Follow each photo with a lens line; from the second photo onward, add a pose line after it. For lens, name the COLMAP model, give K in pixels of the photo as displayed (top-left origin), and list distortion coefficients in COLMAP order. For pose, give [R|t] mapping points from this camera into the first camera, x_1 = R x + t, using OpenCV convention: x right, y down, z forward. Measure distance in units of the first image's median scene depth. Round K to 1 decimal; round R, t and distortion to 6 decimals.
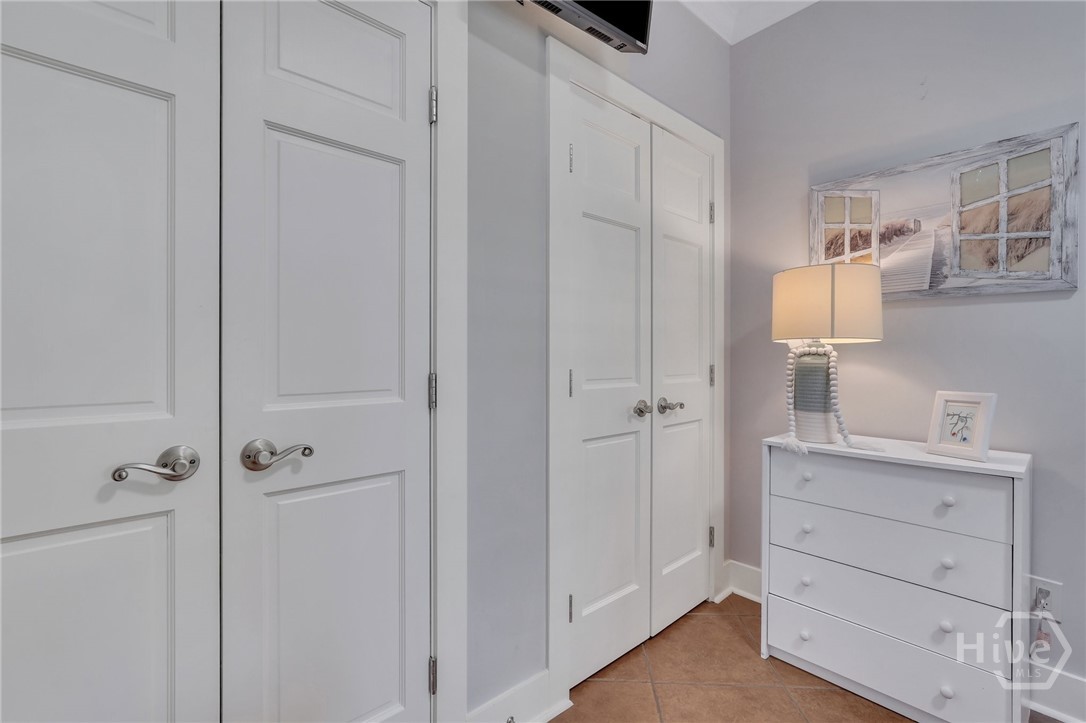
lens RADIAL K [[483.6, 0, 545.8], [0, 483.6, 359.6], [0, 0, 1]] dist [-0.020366, 0.009302]
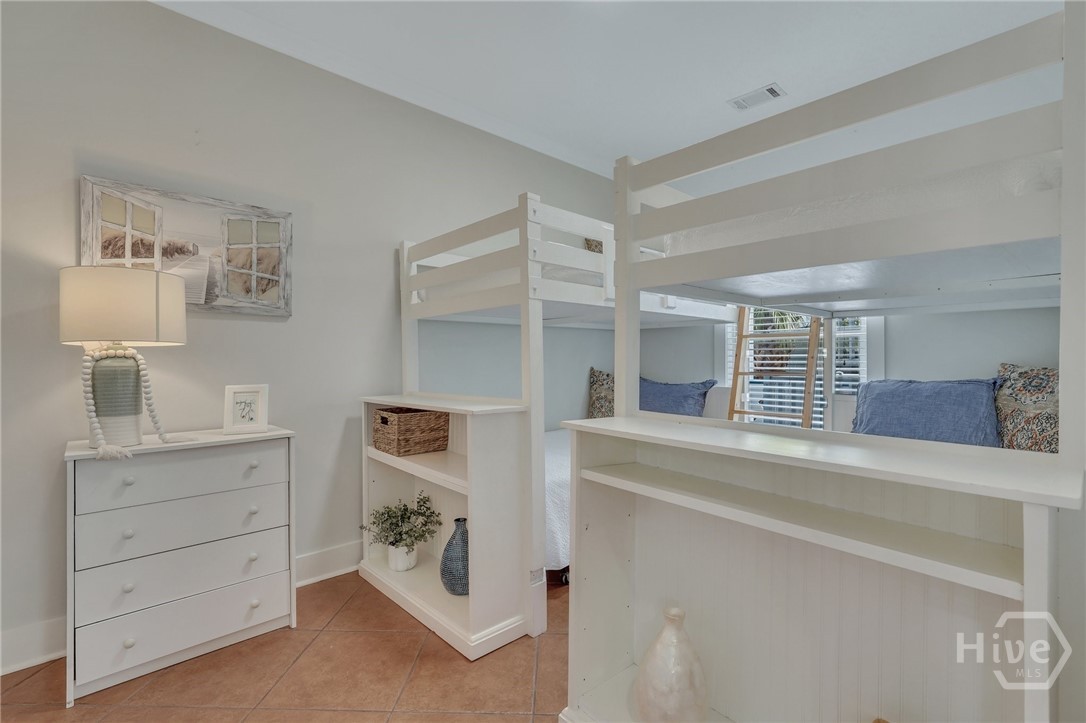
lens RADIAL K [[483.6, 0, 545.8], [0, 483.6, 359.6], [0, 0, 1]] dist [-0.020366, 0.009302]
pose [[-0.021762, -0.005523, 0.999748, -0.454926], [0.007334, 0.999957, 0.005684, -0.005575], [-0.999736, 0.007456, -0.021721, 0.160011]]
